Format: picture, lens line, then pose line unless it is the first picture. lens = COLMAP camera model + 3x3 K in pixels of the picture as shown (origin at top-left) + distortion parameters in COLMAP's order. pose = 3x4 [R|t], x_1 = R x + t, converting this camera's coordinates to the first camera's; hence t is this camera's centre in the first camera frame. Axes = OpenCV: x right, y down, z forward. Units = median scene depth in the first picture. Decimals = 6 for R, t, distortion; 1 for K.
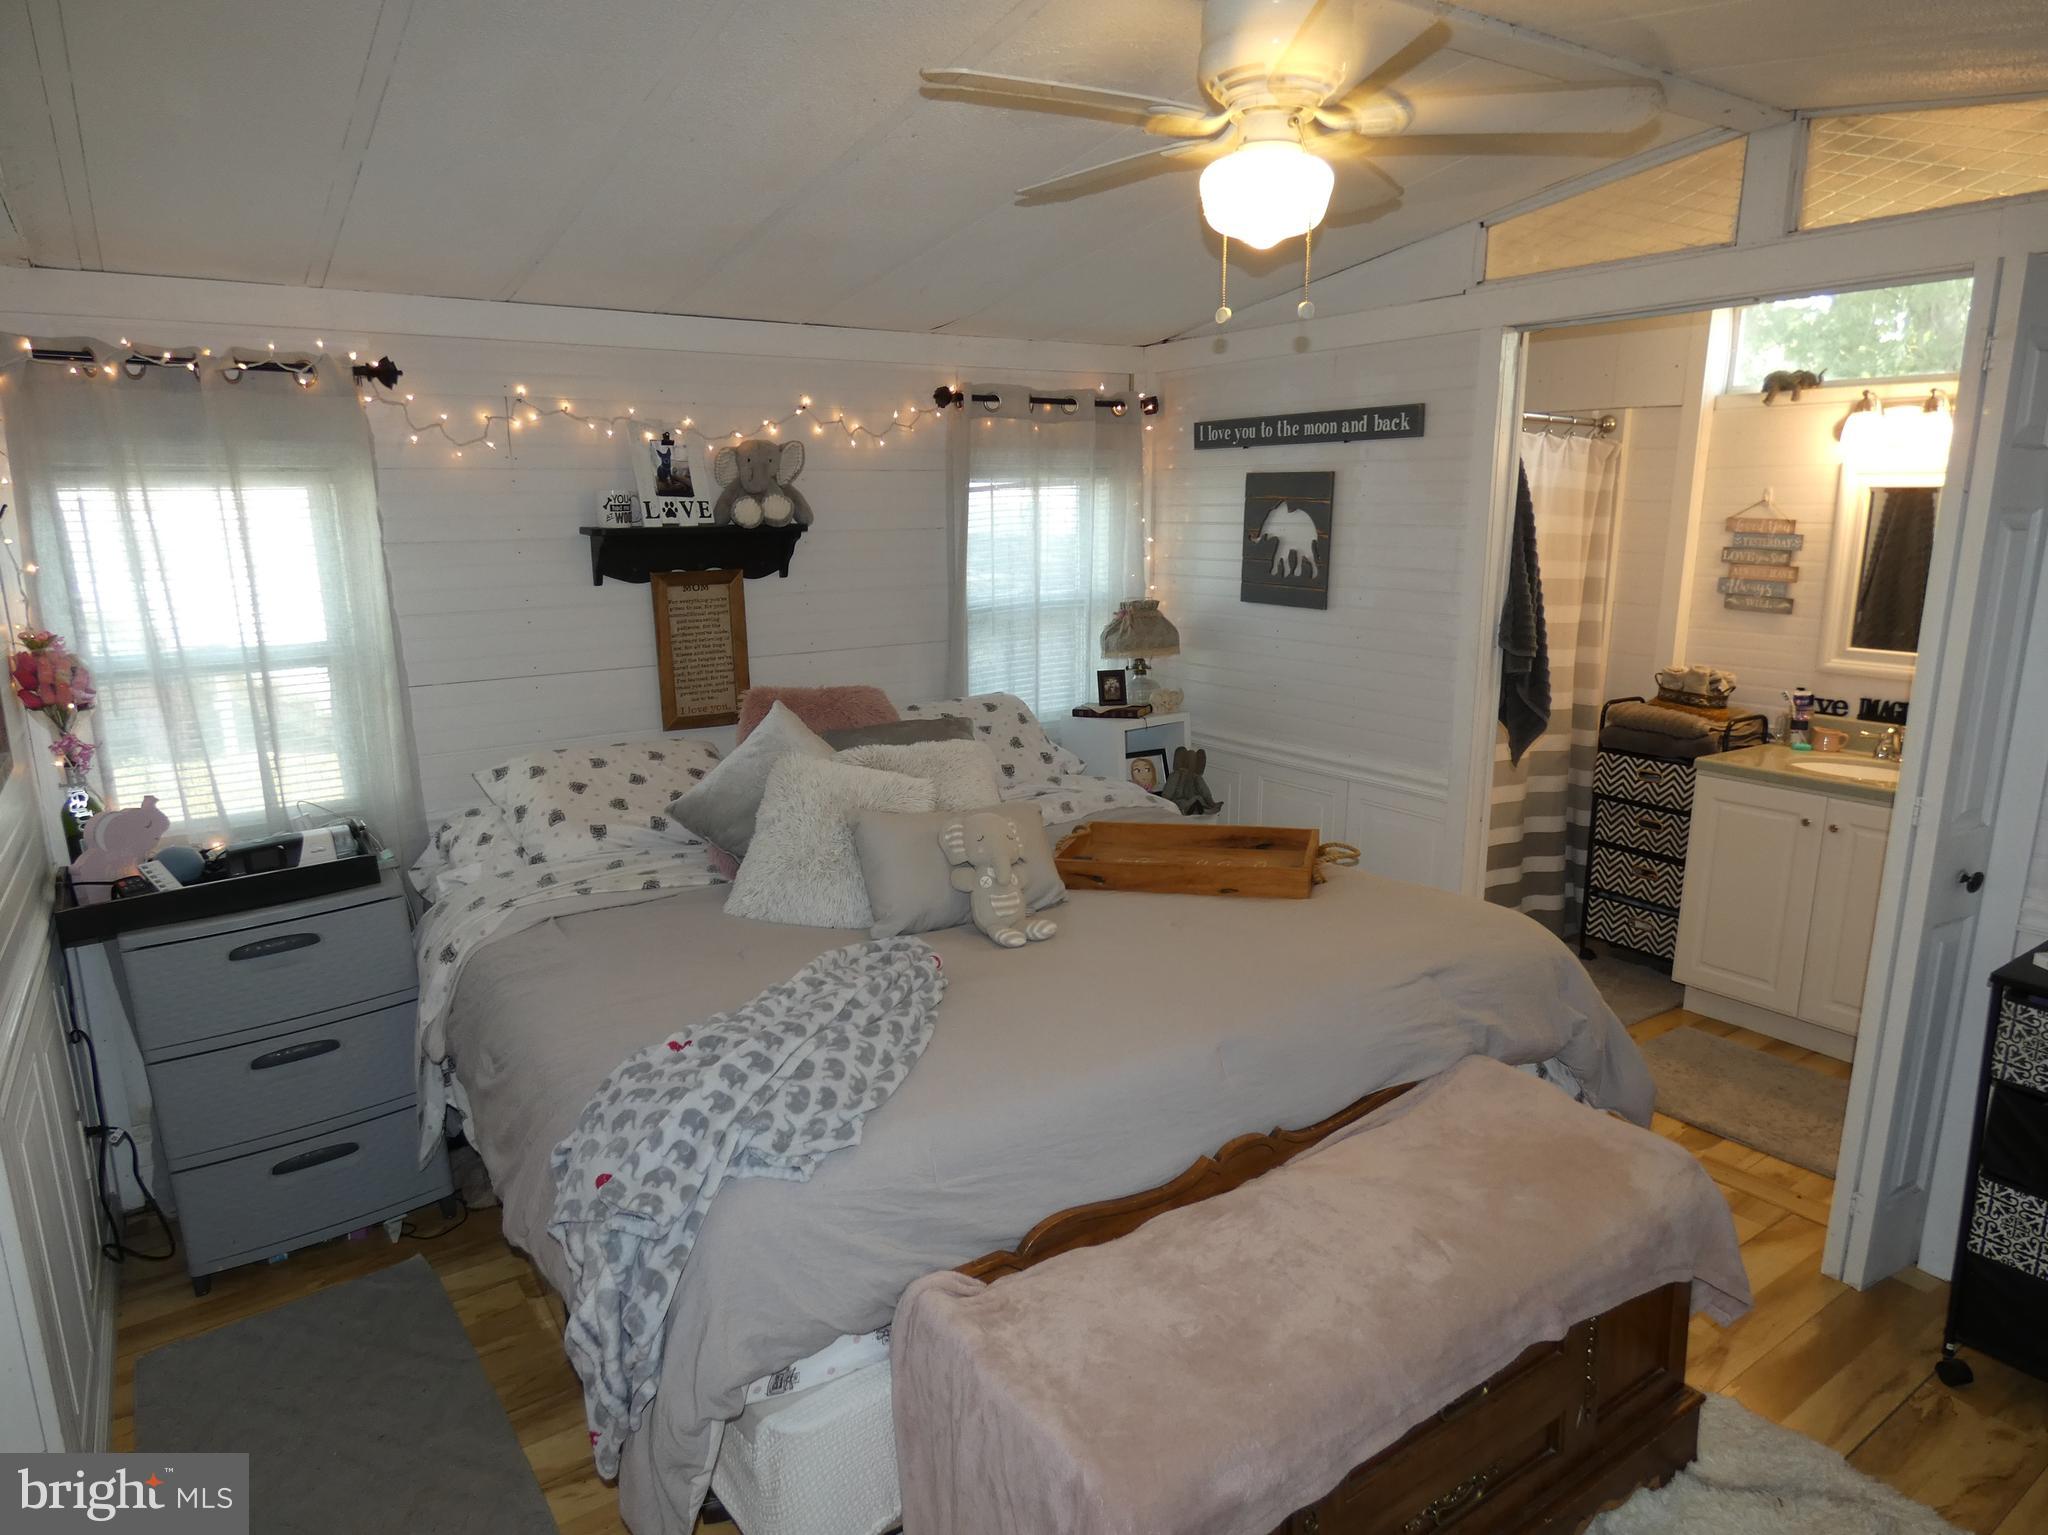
lens RADIAL K [[1245.9, 0, 1024.0], [0, 1245.9, 767.5], [0, 0, 1]] dist [-0.004748, -0.000916]
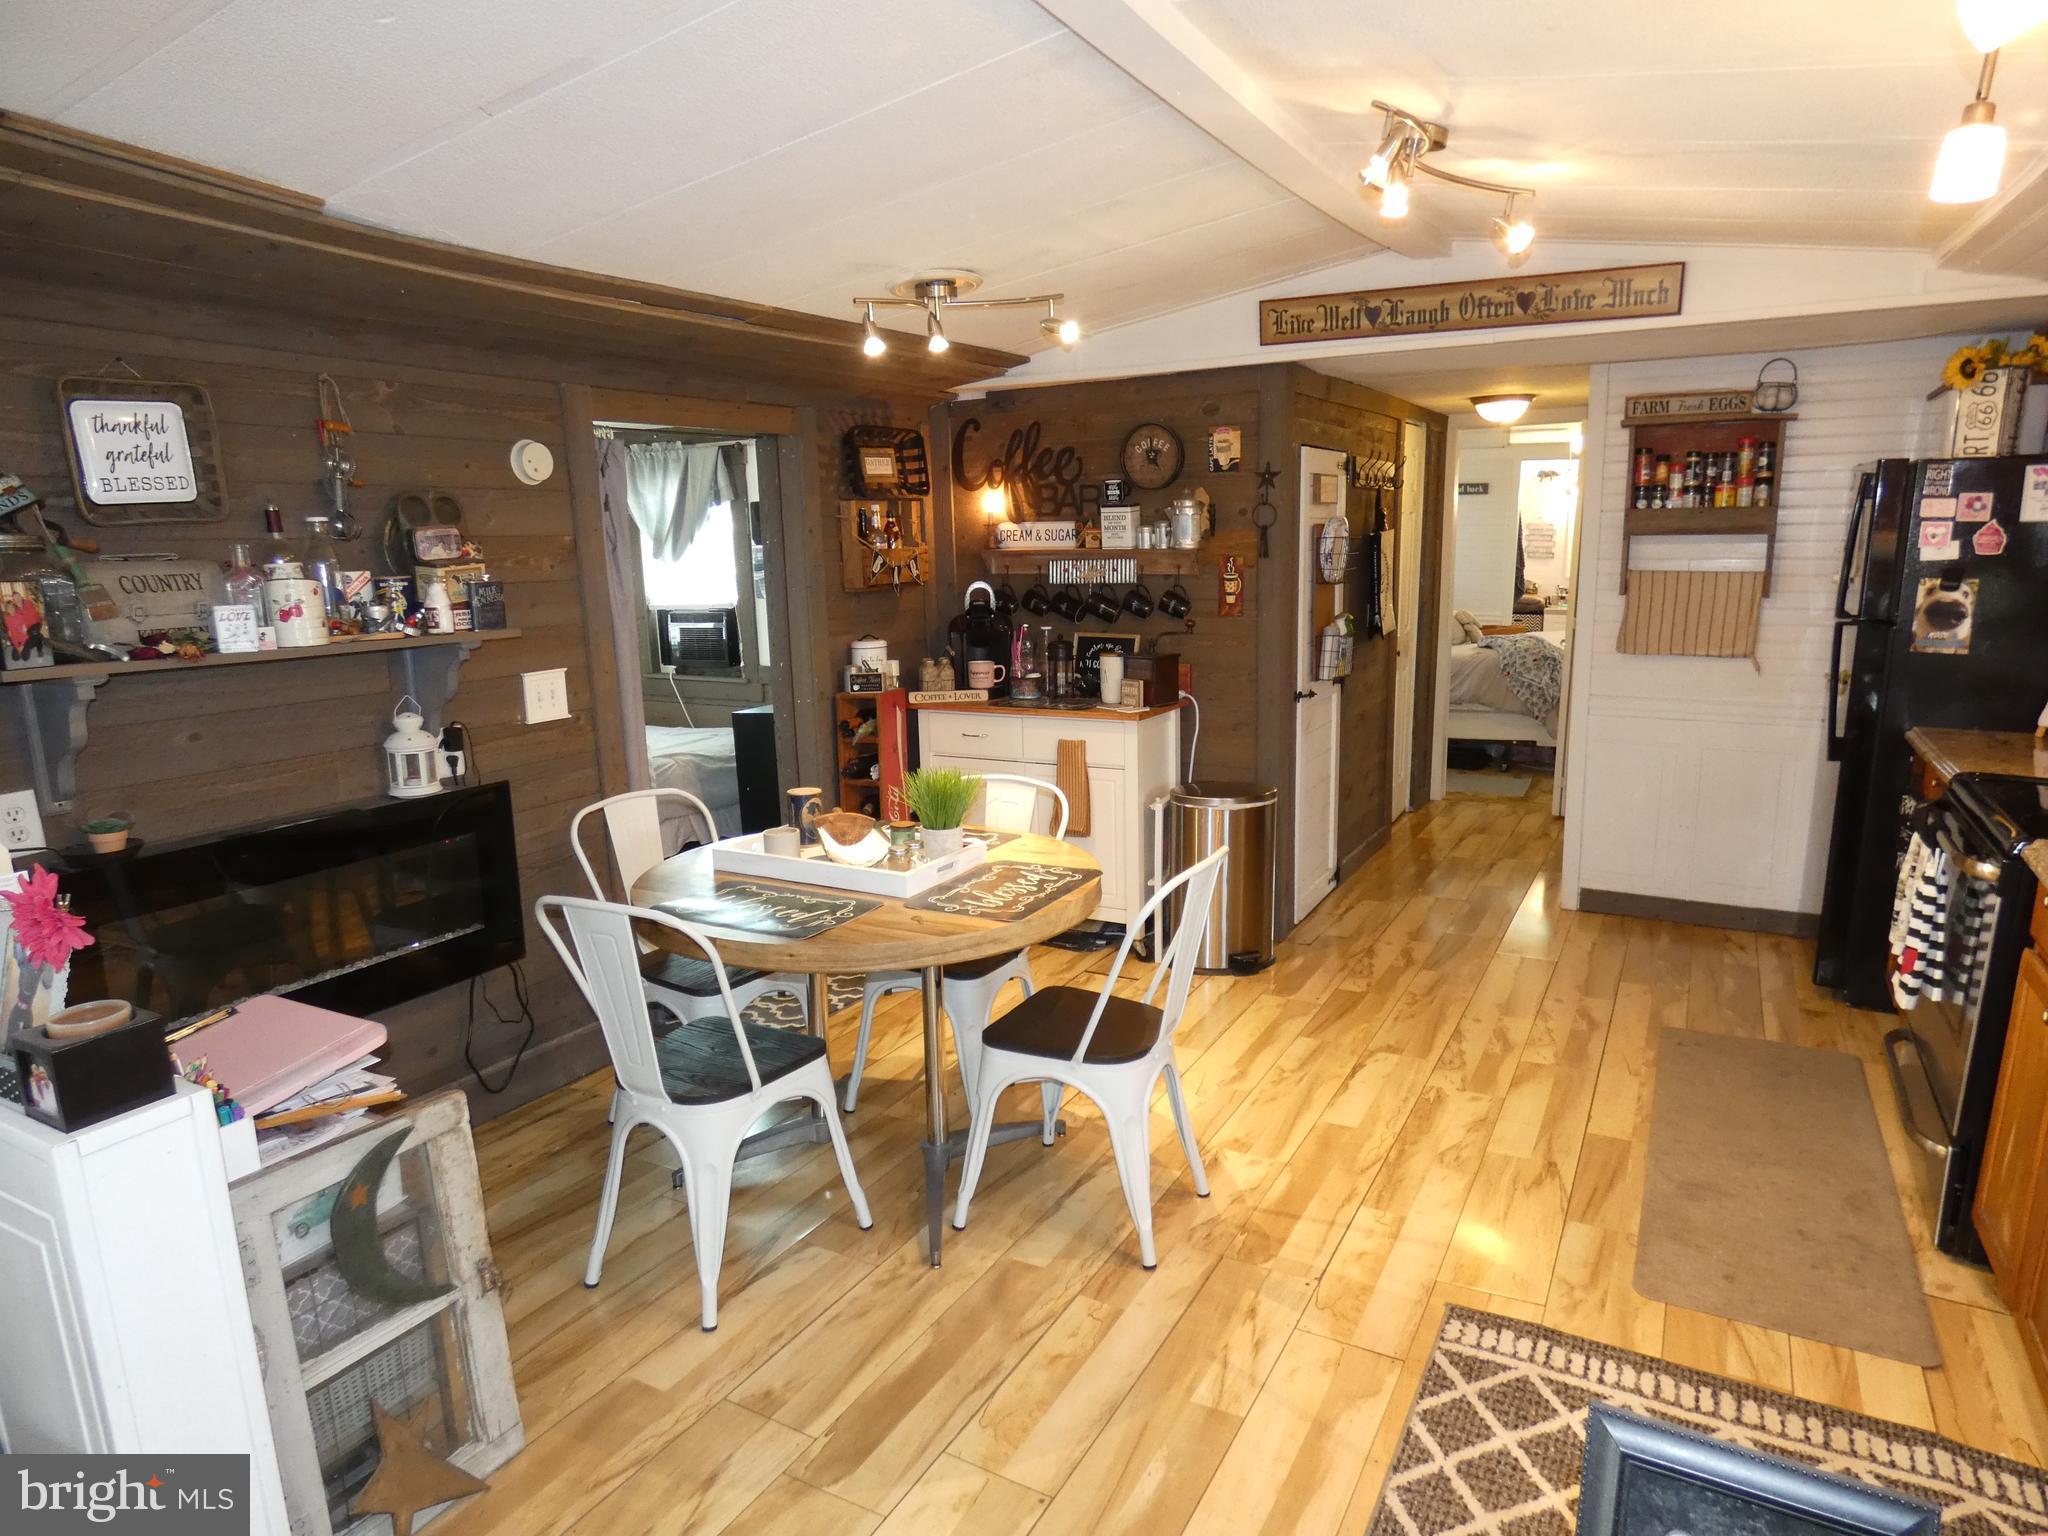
lens RADIAL K [[1245.9, 0, 1024.0], [0, 1245.9, 768.0], [0, 0, 1]] dist [-0.004748, -0.000916]
pose [[0.890191, -0.103196, 0.443746, -1.677551], [0.117867, 0.993014, -0.005518, 0.209941], [-0.440077, 0.057215, 0.896135, -0.895145]]
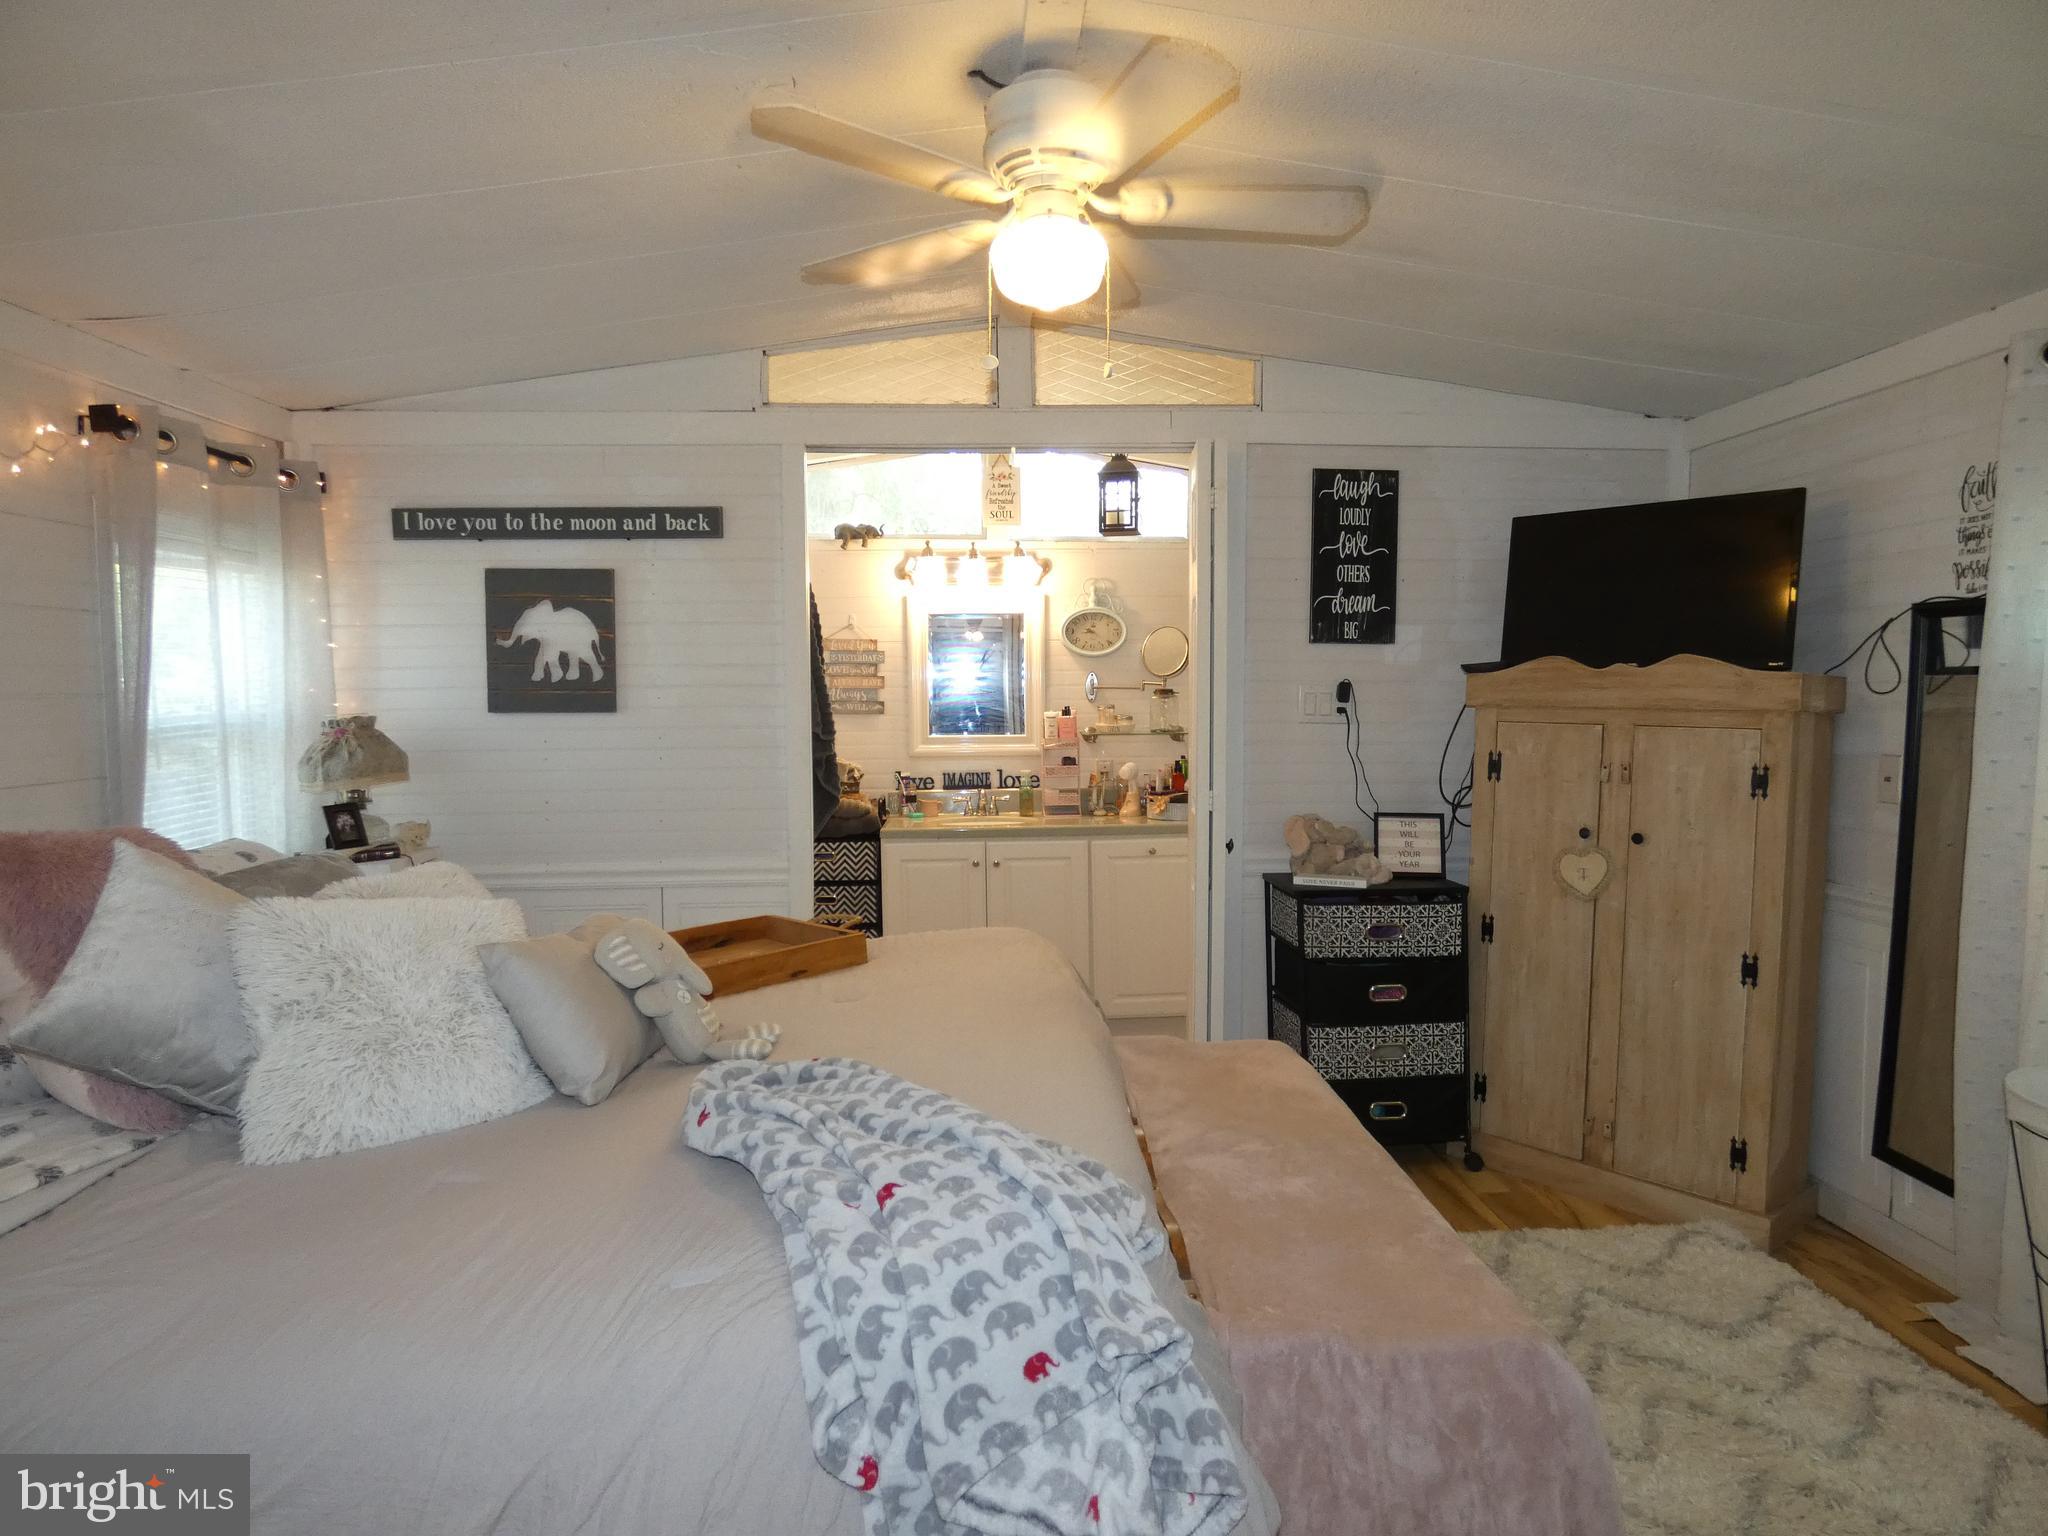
lens RADIAL K [[1245.9, 0, 1024.0], [0, 1245.9, 768.0], [0, 0, 1]] dist [-0.004748, -0.000916]
pose [[0.515753, -0.055193, 0.854958, -0.396115], [0.184810, 0.981596, -0.048118, 0.017168], [-0.836567, 0.182822, 0.516461, 0.251301]]
